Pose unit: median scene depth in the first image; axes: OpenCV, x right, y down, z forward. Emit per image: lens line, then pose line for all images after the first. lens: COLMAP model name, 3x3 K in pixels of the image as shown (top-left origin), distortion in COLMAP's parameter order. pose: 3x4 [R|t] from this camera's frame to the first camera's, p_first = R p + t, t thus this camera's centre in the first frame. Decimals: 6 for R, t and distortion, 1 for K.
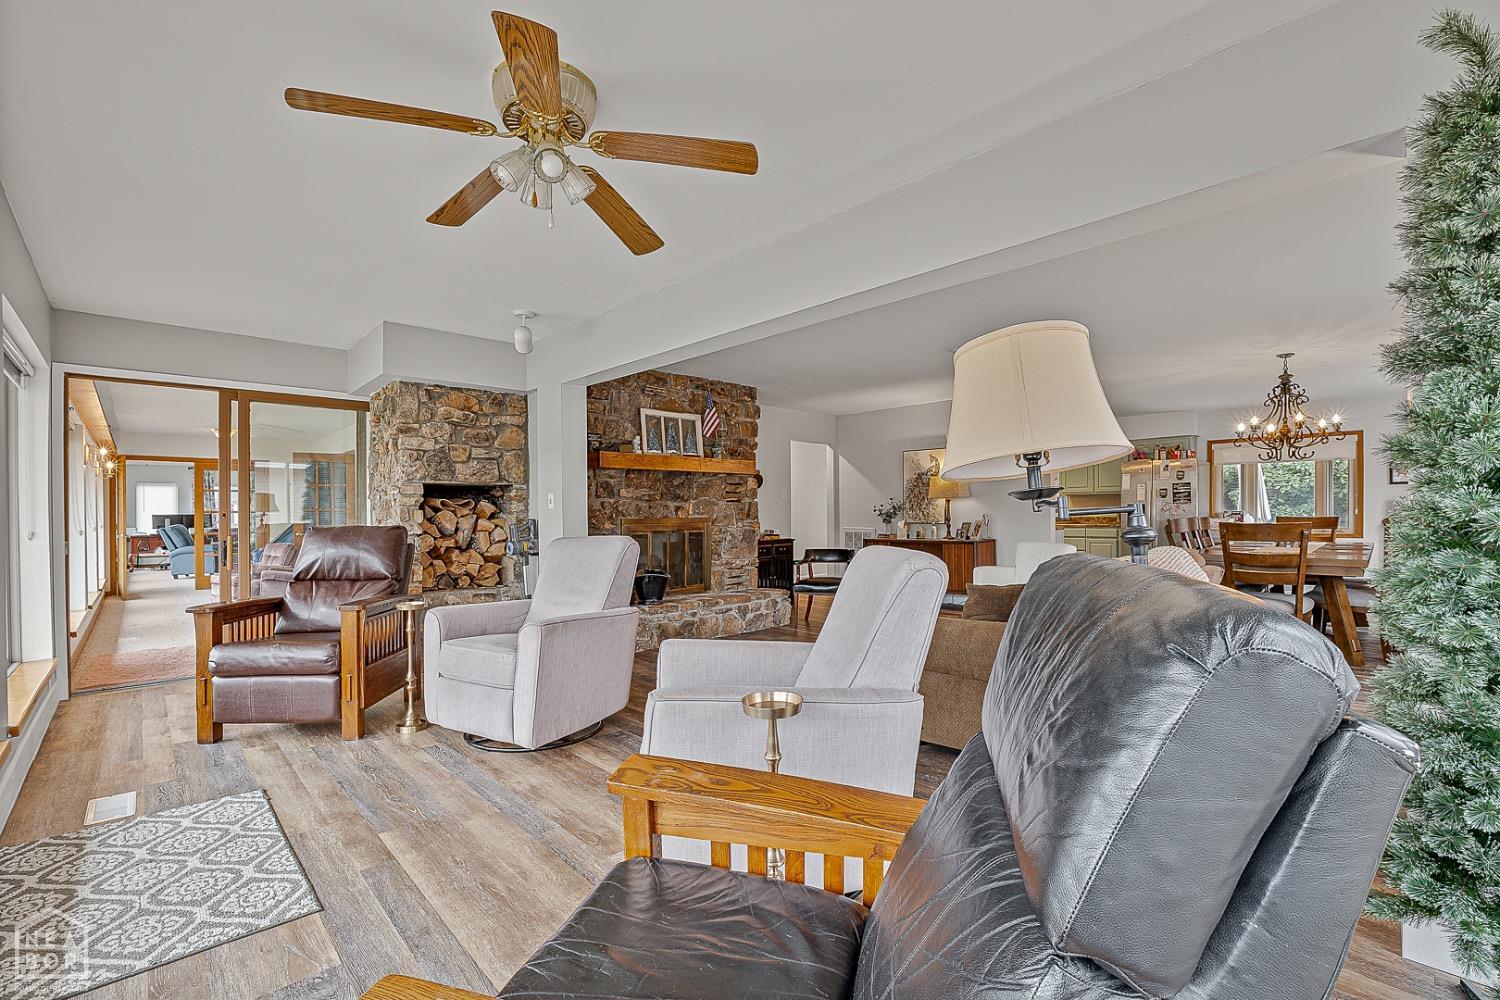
lens RADIAL K [[667.9, 0, 750.0], [0, 667.9, 500.0], [0, 0, 1]] dist [-0.031552, 0.000055]
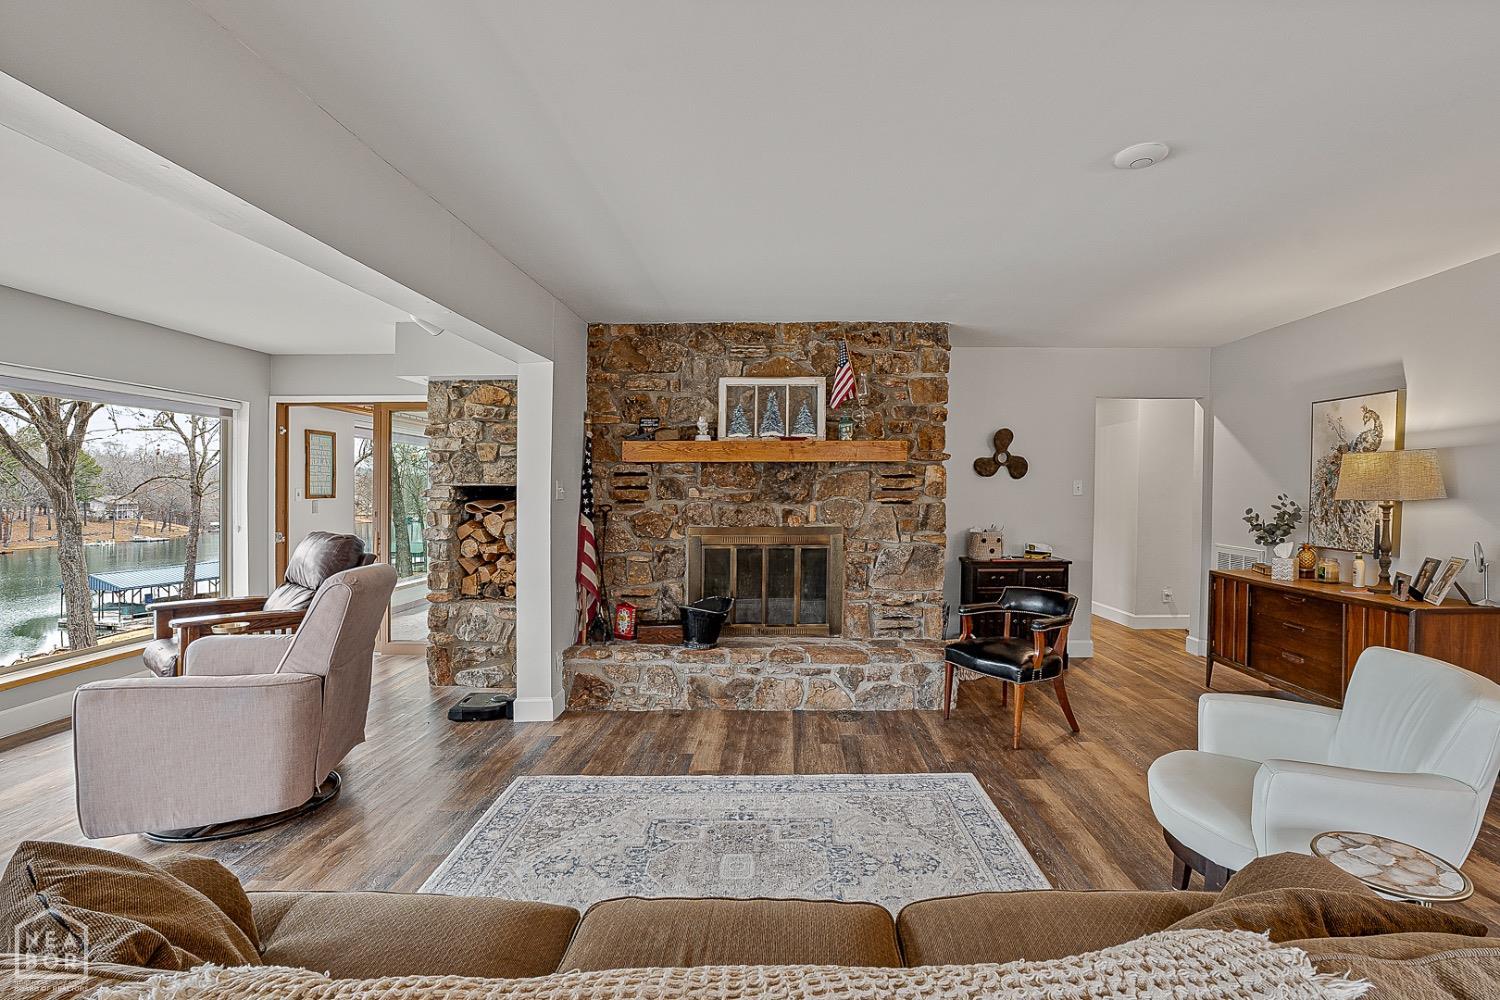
lens RADIAL K [[667.9, 0, 750.0], [0, 667.9, 500.0], [0, 0, 1]] dist [-0.031552, 0.000055]
pose [[0.714210, 0.018084, -0.699698, 0.360038], [0.006454, 0.999454, 0.032419, -0.025190], [0.699902, -0.027670, 0.713703, 0.468839]]
